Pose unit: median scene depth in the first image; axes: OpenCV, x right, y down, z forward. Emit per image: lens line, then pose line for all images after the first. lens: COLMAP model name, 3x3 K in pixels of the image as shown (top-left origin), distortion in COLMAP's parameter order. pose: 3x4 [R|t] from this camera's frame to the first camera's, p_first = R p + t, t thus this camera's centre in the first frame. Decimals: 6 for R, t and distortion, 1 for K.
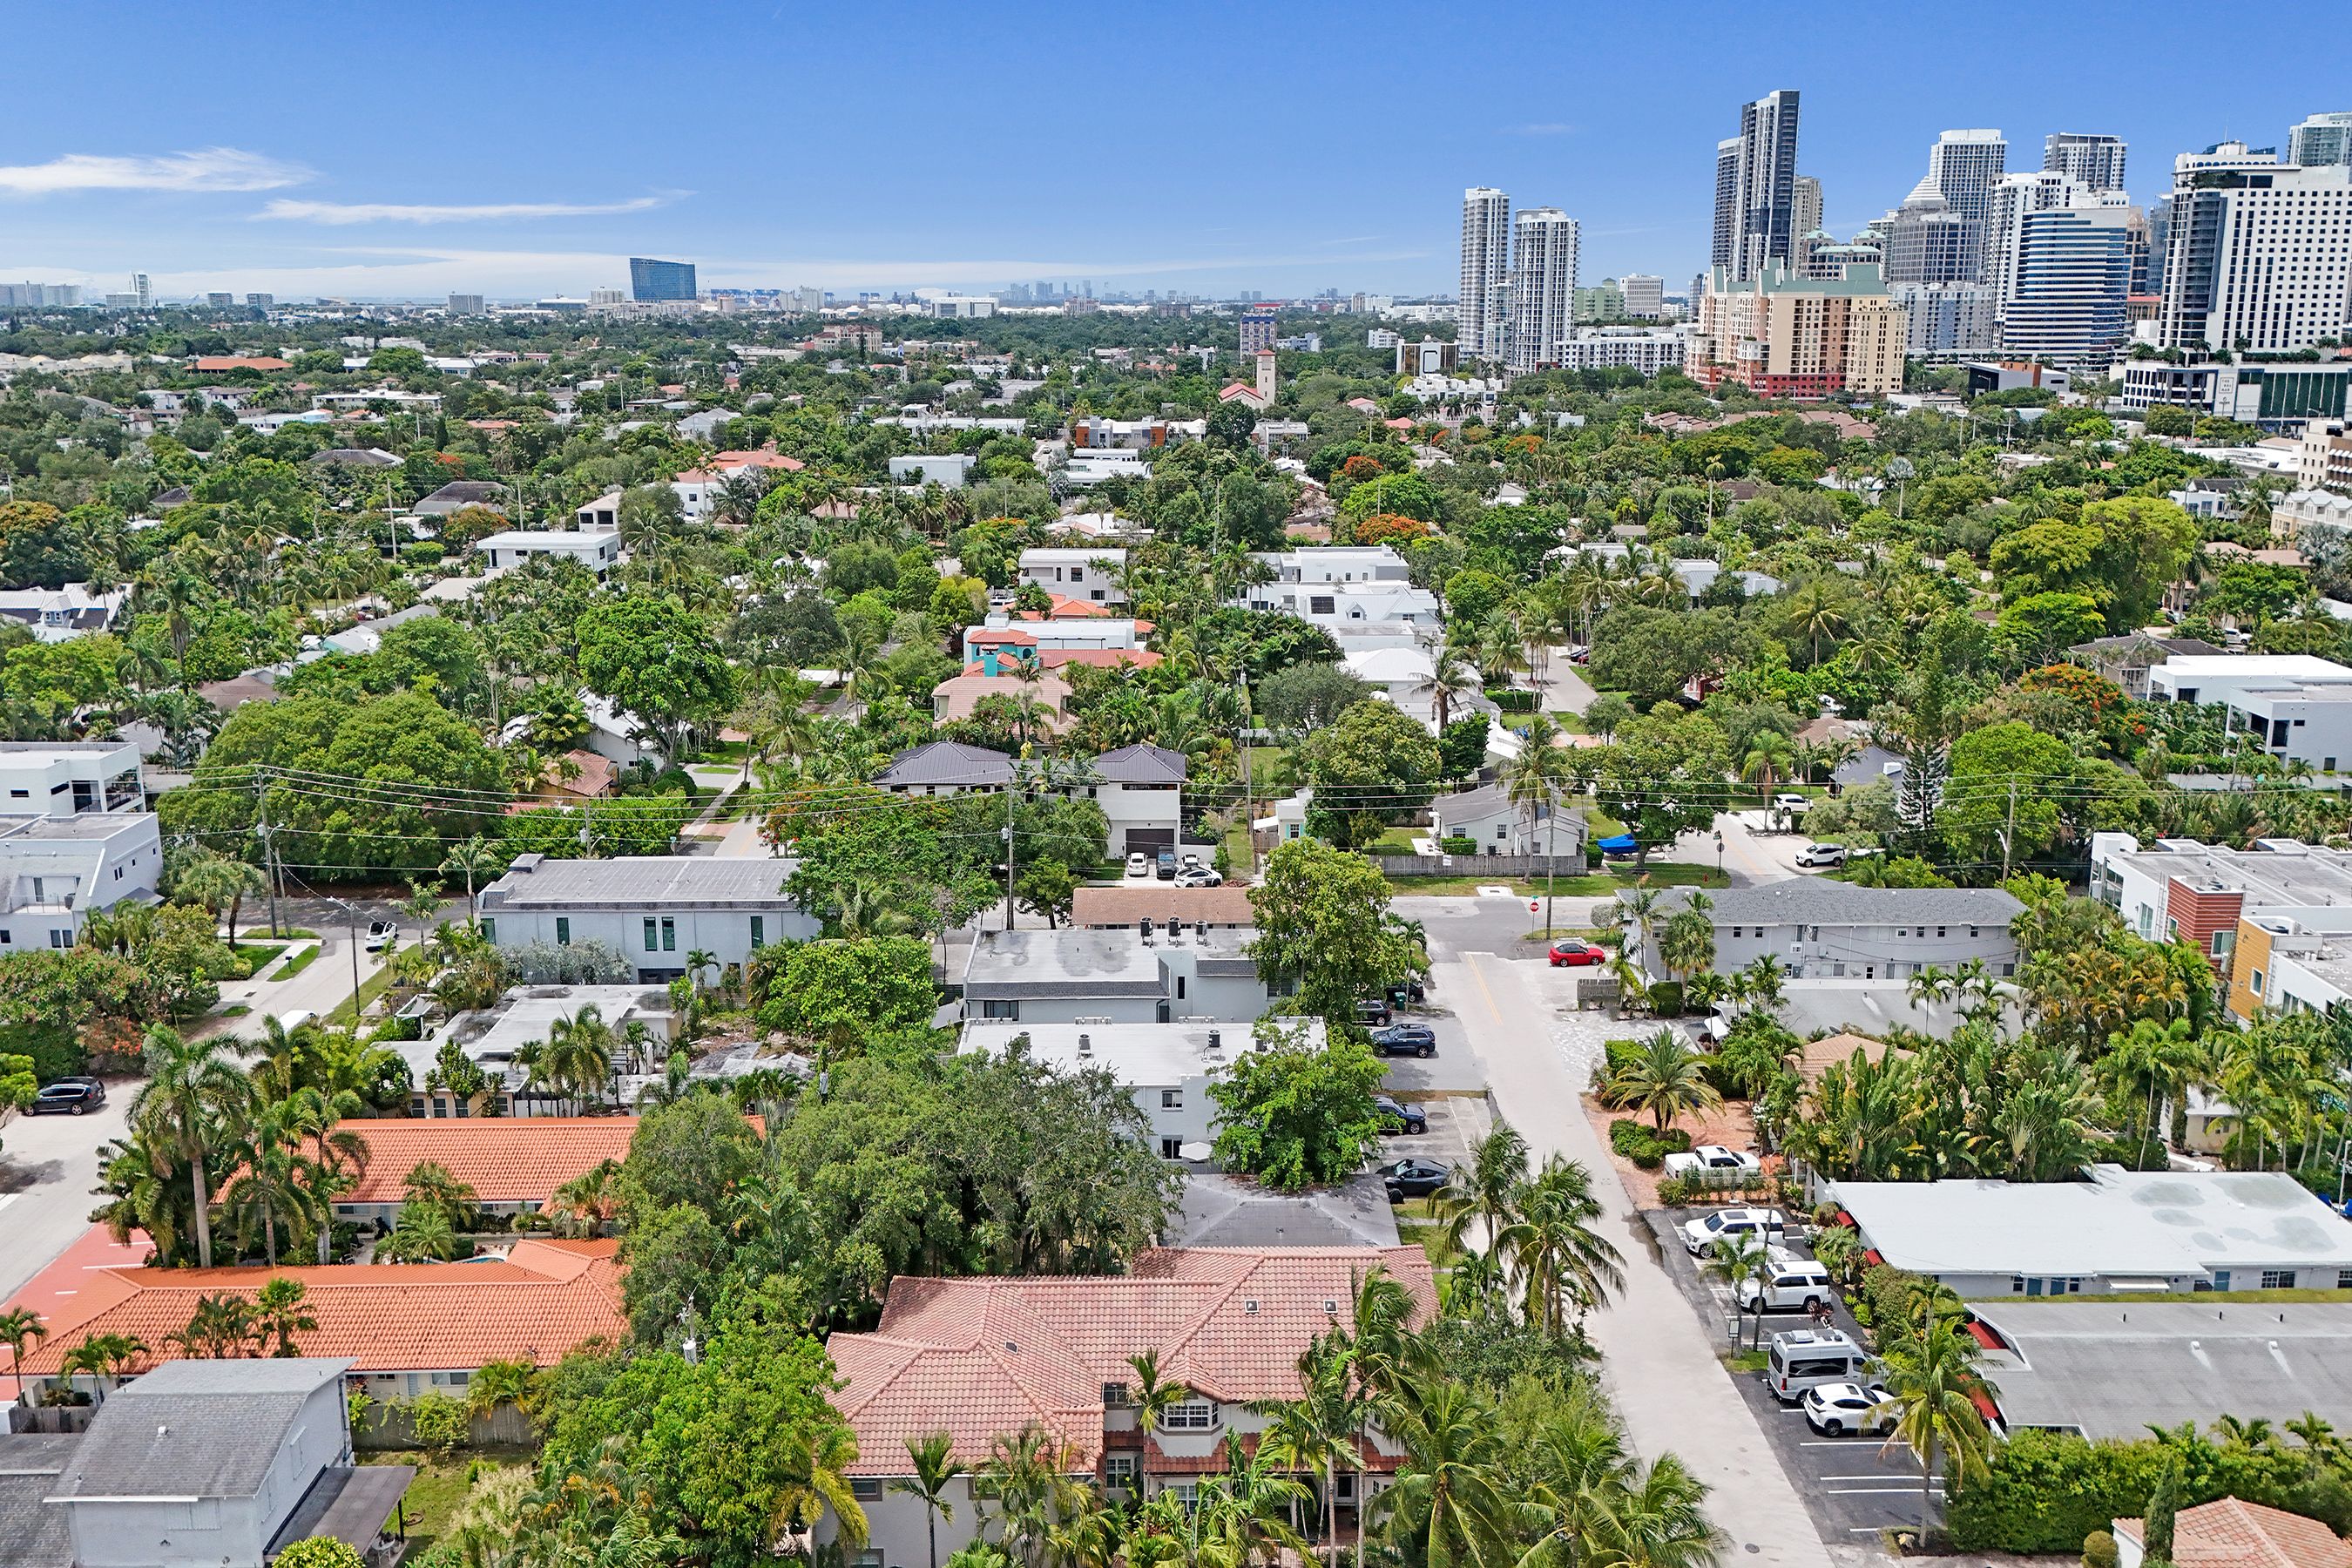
lens RADIAL K [[1778.2, 0, 1149.4], [0, 1778.2, 655.5], [0, 0, 1]] dist [0.064929, -0.066116]
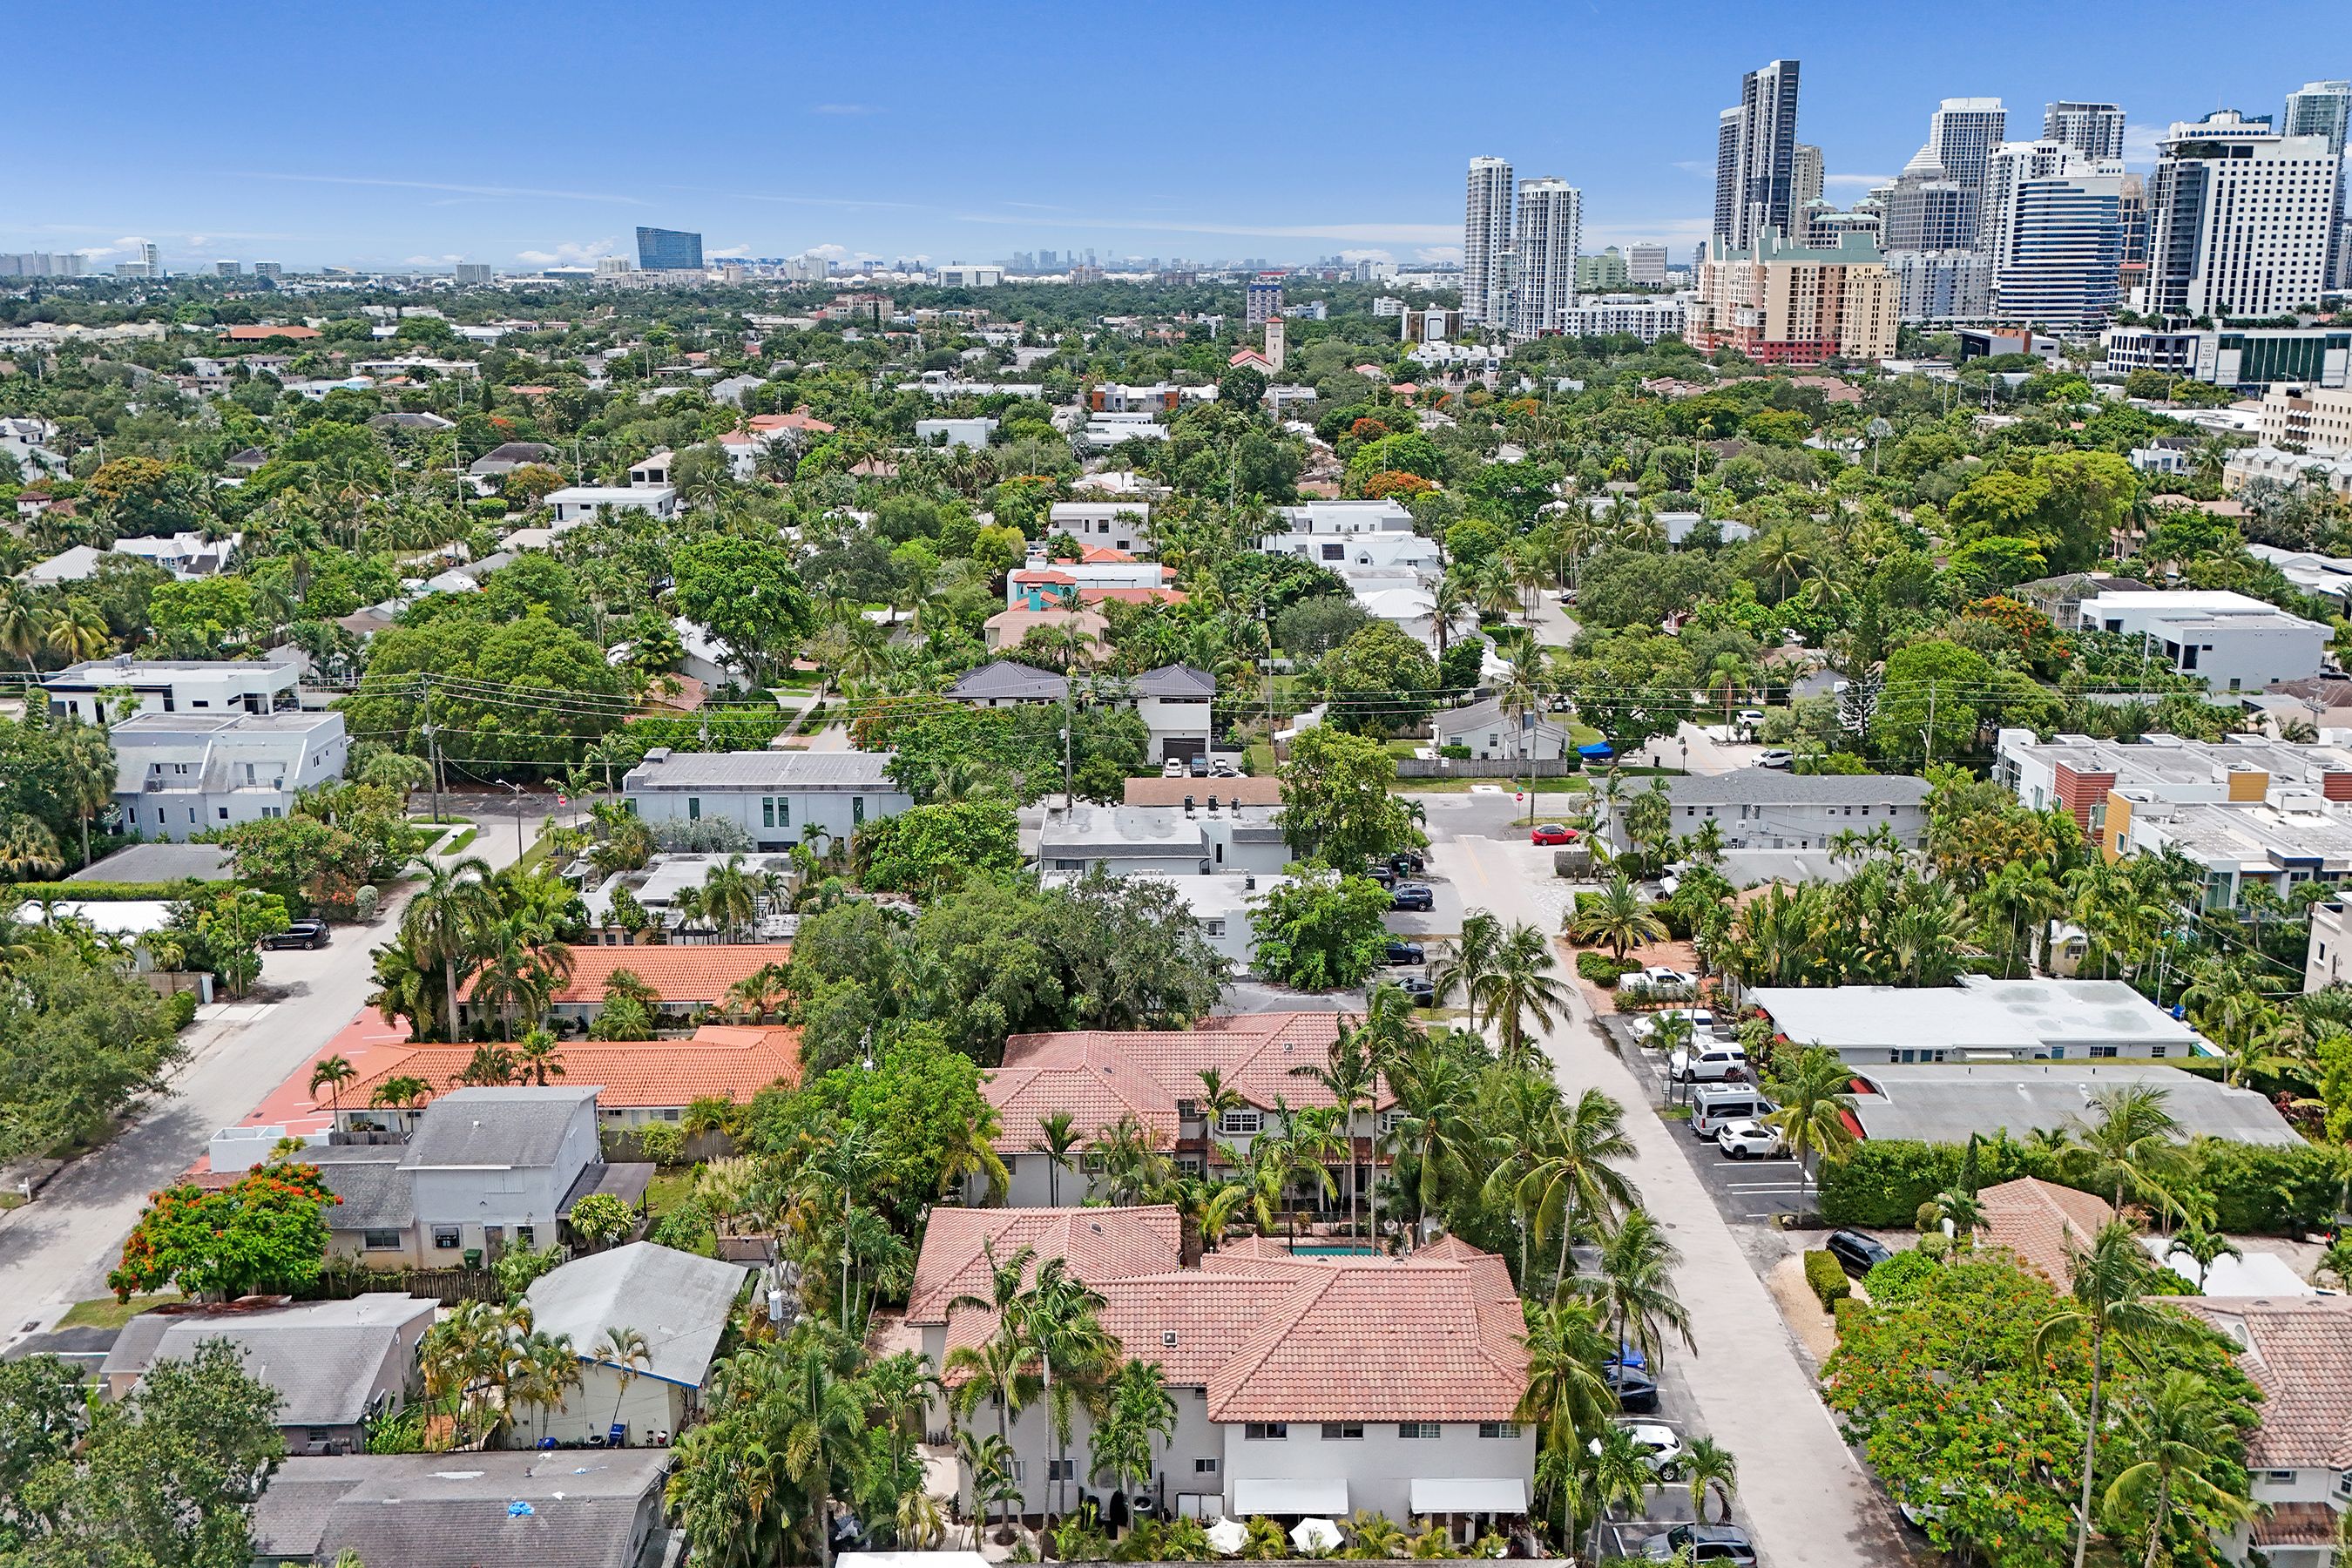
lens RADIAL K [[1778.2, 0, 1149.4], [0, 1778.2, 655.5], [0, 0, 1]] dist [0.064929, -0.066116]
pose [[0.999997, -0.000761, -0.002464, -0.012491], [0.000802, 0.999856, 0.016942, 0.016781], [0.002451, -0.016944, 0.999853, -0.089418]]
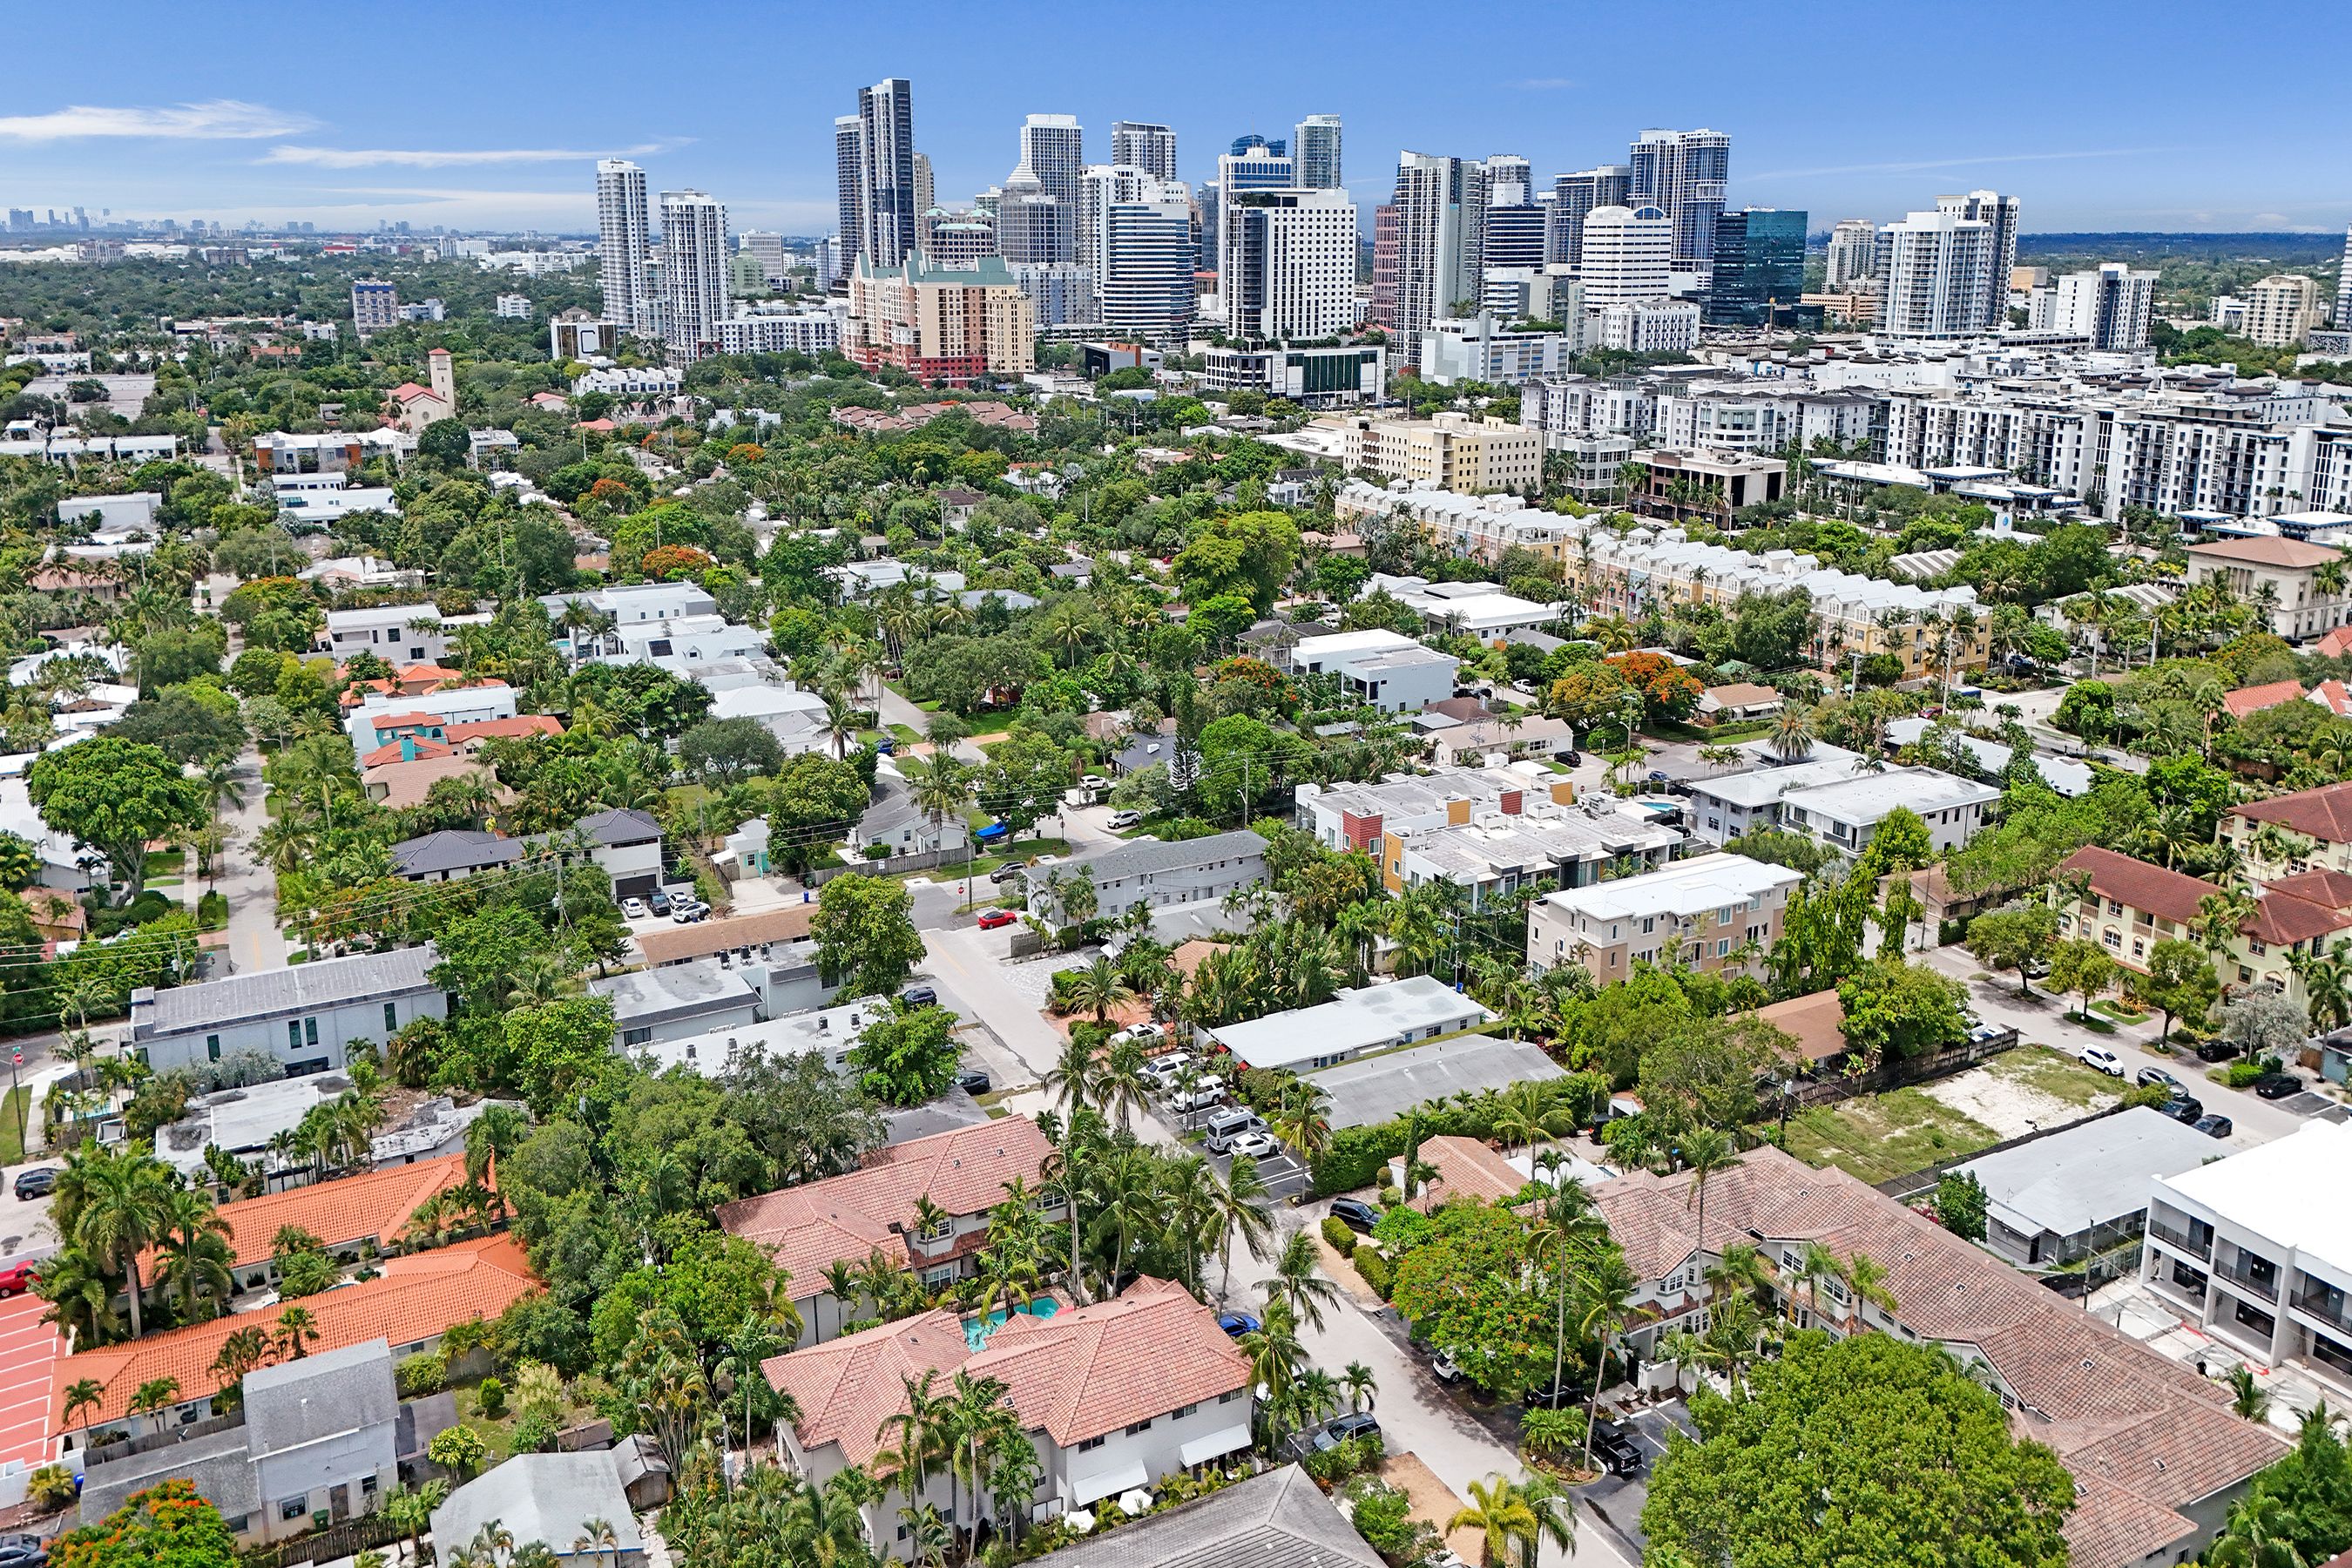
lens RADIAL K [[1790.7, 0, 1166.0], [0, 1790.7, 715.4], [0, 0, 1]] dist [0.073079, -0.071143]
pose [[0.884836, -0.116971, 0.450980, -0.147050], [0.089245, 0.992599, 0.082351, -0.054559], [-0.457275, -0.032619, 0.888727, -0.179303]]
